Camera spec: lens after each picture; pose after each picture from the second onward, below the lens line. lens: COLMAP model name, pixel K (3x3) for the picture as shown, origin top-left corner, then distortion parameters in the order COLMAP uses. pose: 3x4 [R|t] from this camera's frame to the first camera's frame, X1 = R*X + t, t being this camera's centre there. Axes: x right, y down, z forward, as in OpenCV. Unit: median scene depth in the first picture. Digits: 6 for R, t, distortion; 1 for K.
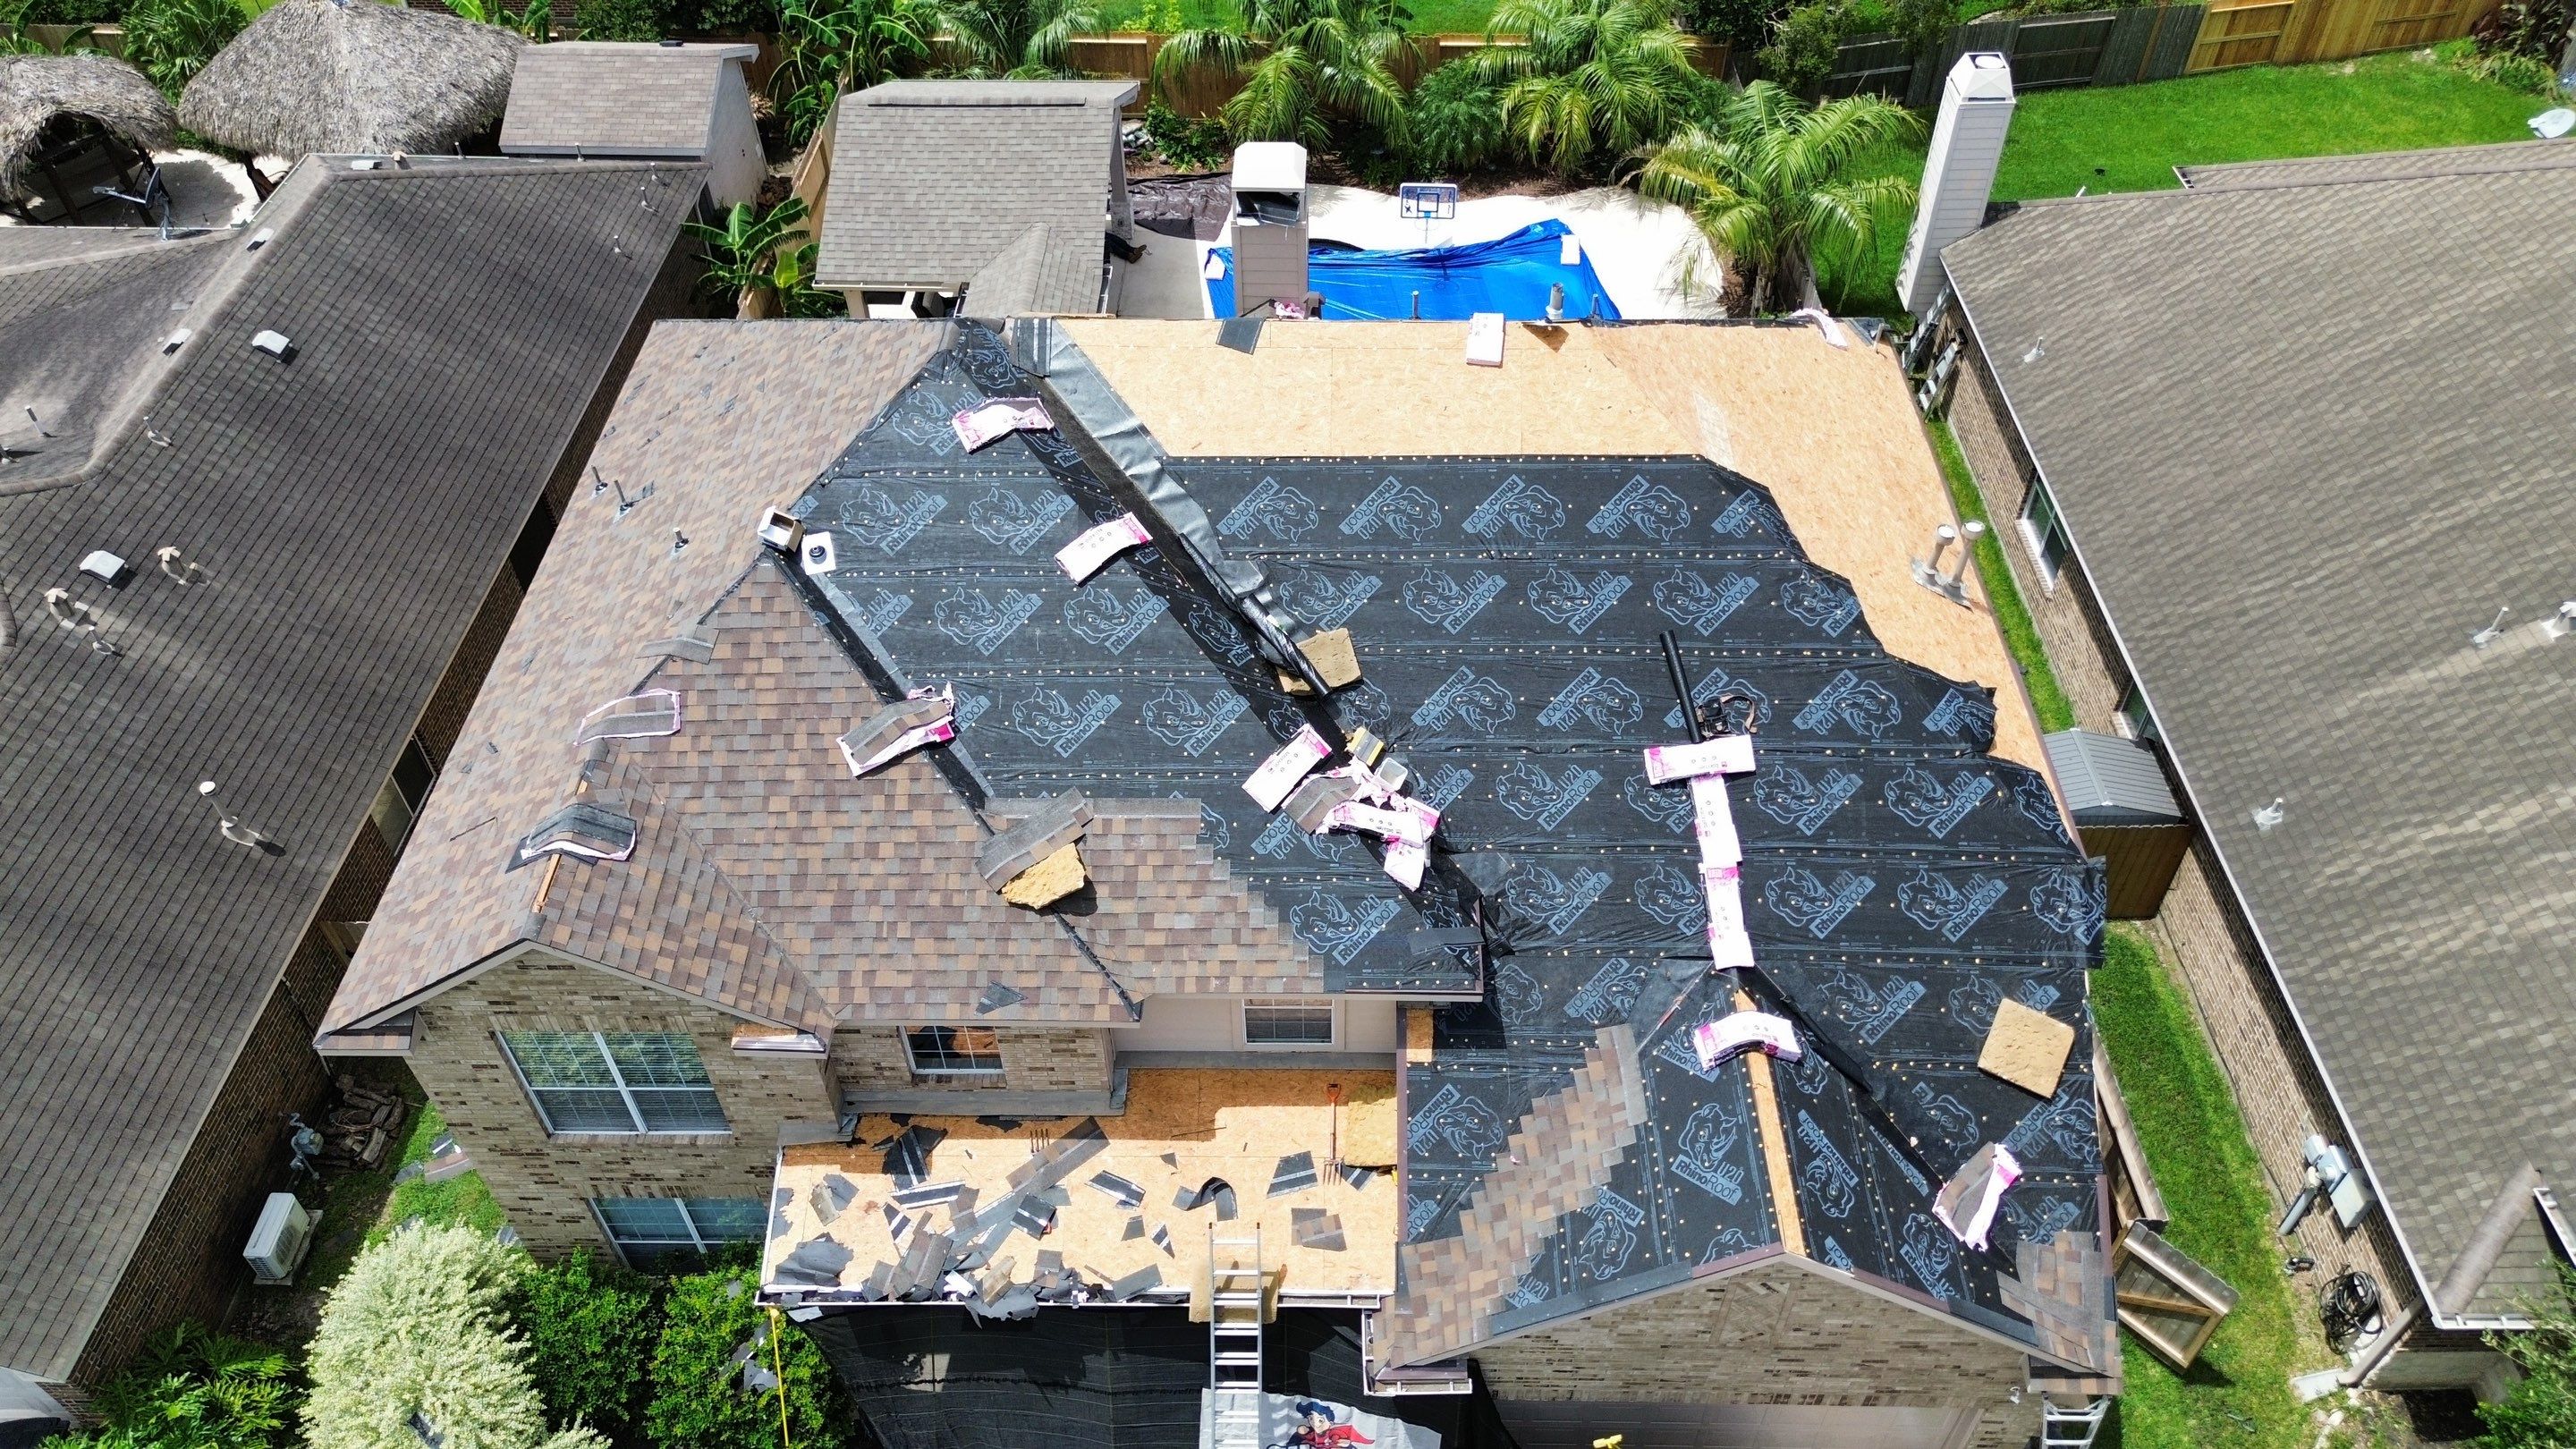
lens RADIAL K [[1817.6, 0, 1288.0], [0, 1817.6, 724.5], [0, 0, 1]] dist [0.089527, -0.095057]
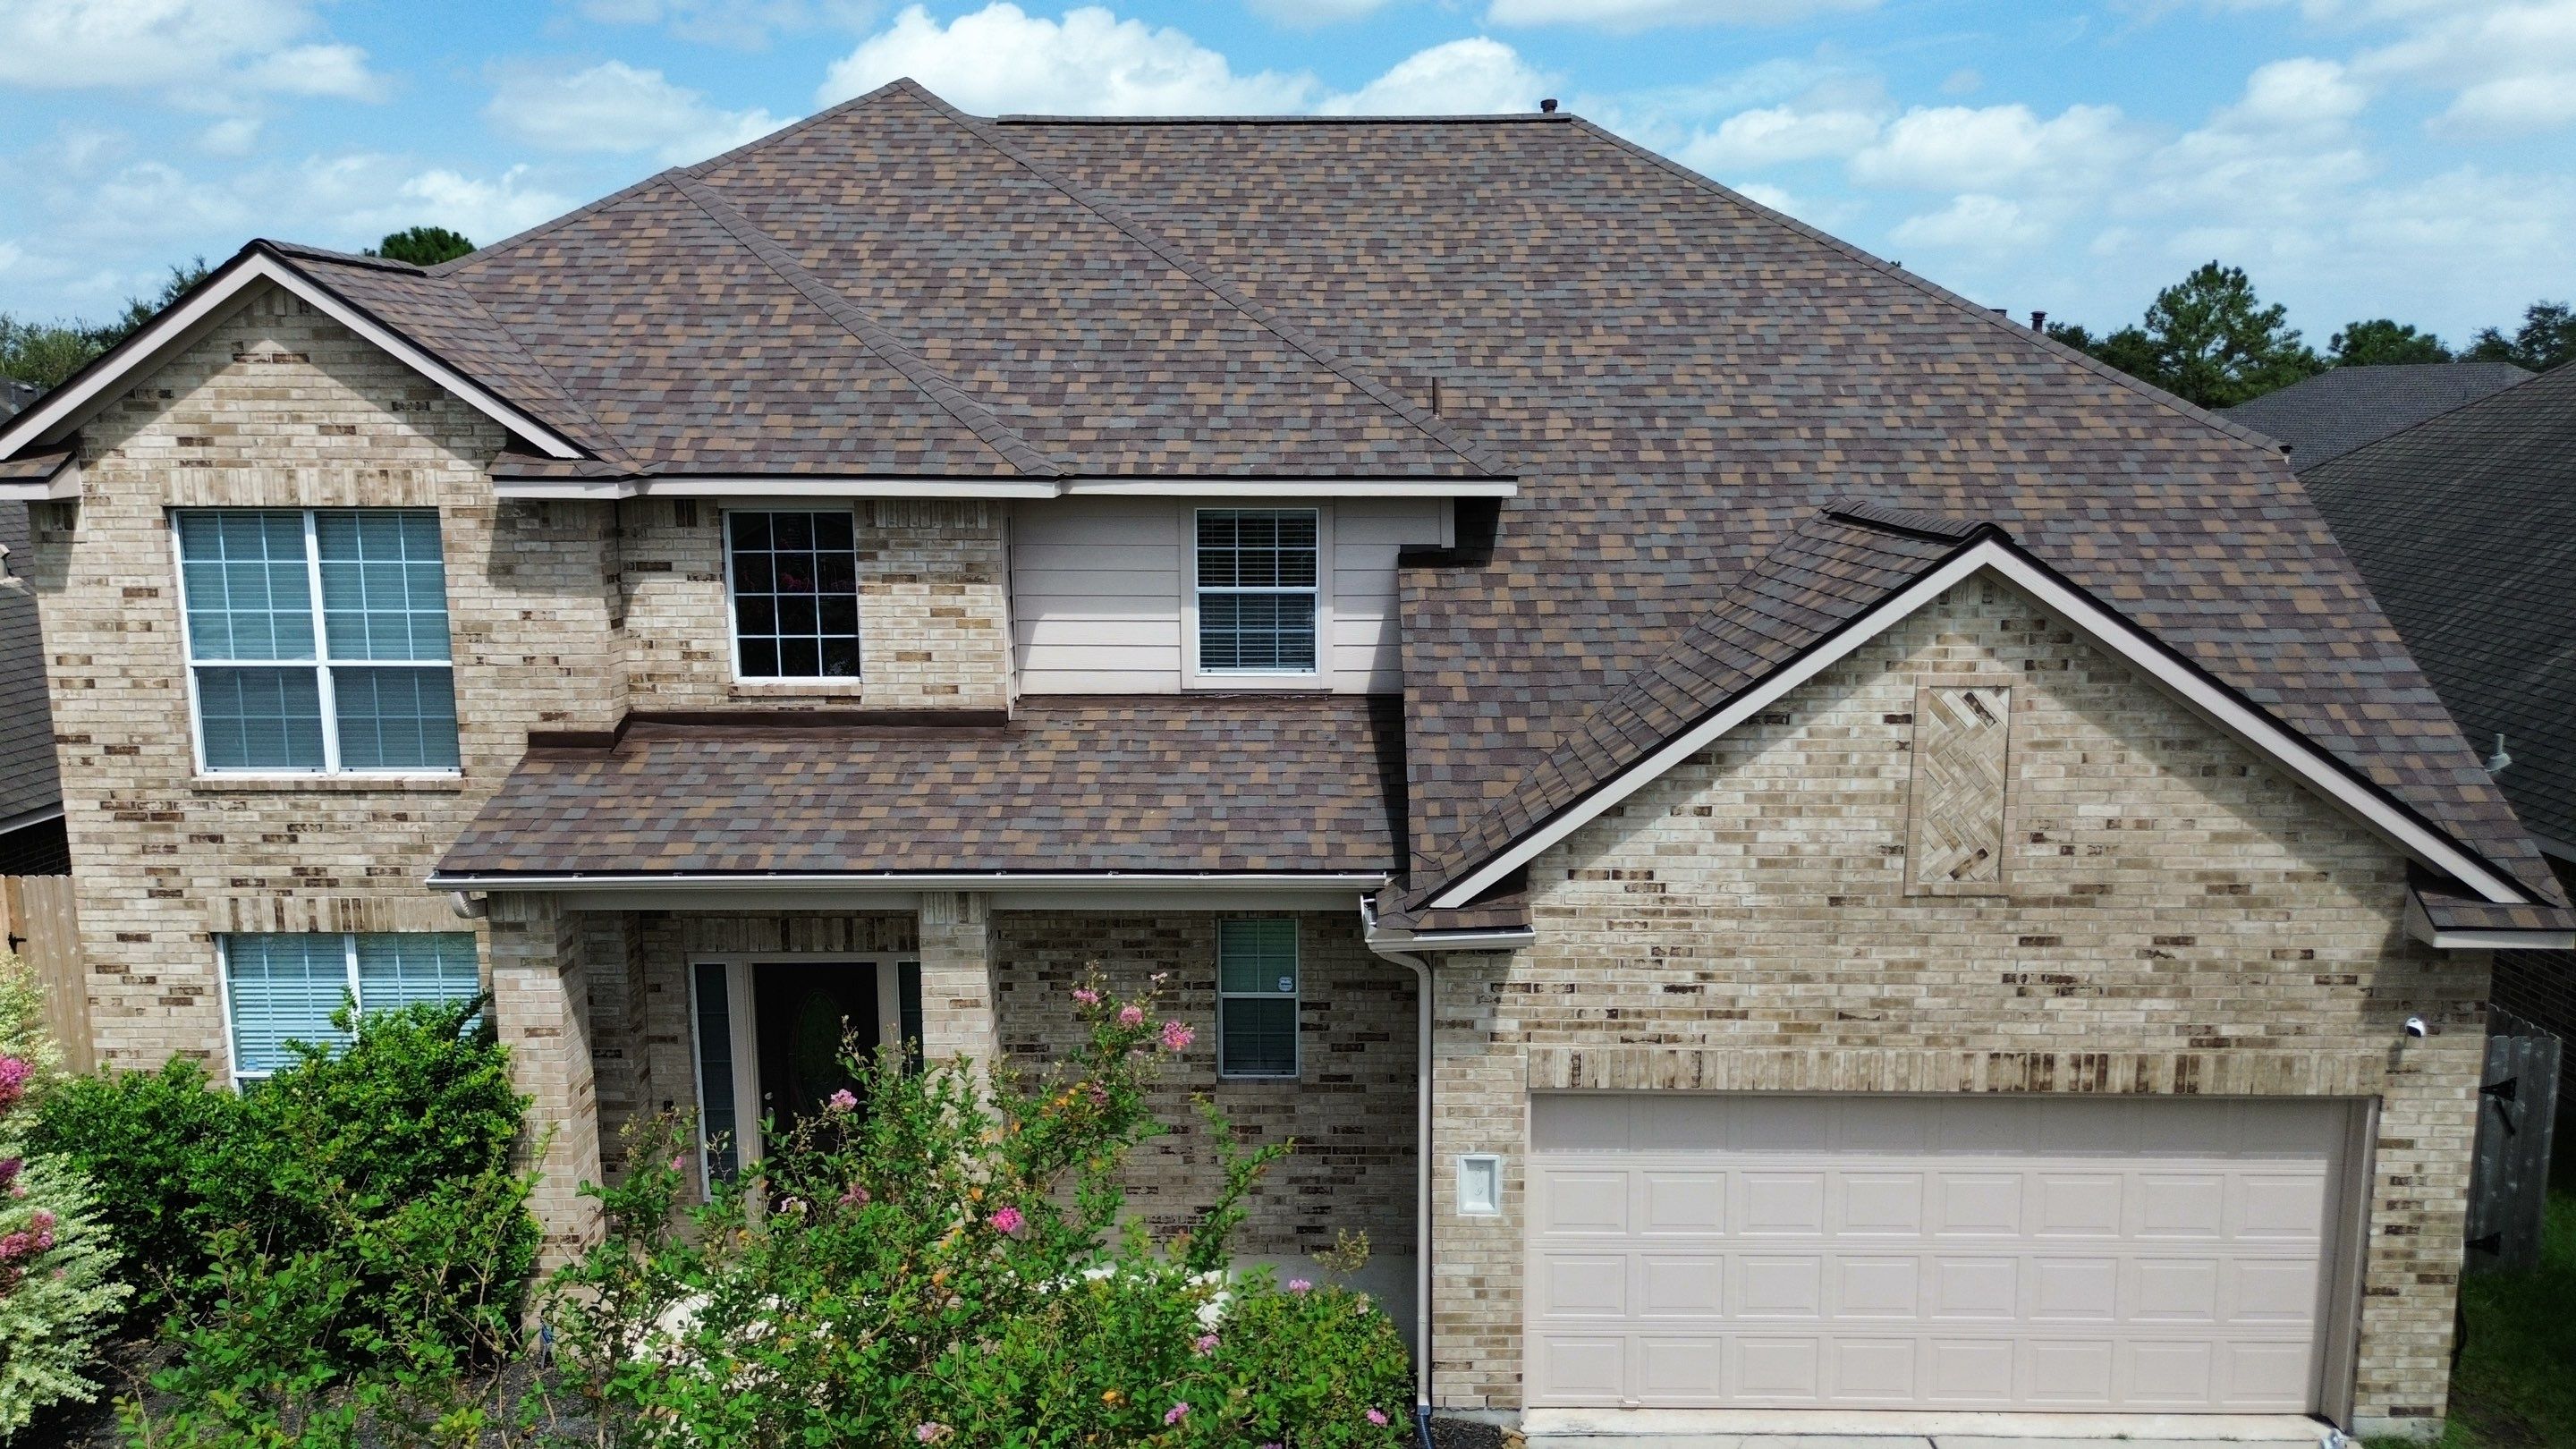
lens RADIAL K [[1817.6, 0, 1288.0], [0, 1817.6, 724.5], [0, 0, 1]] dist [0.089527, -0.095057]
pose [[0.999946, 0.010332, 0.001297, 0.013134], [-0.007604, 0.809591, -0.586945, 0.659249], [-0.007114, 0.586903, 0.809626, 0.446847]]
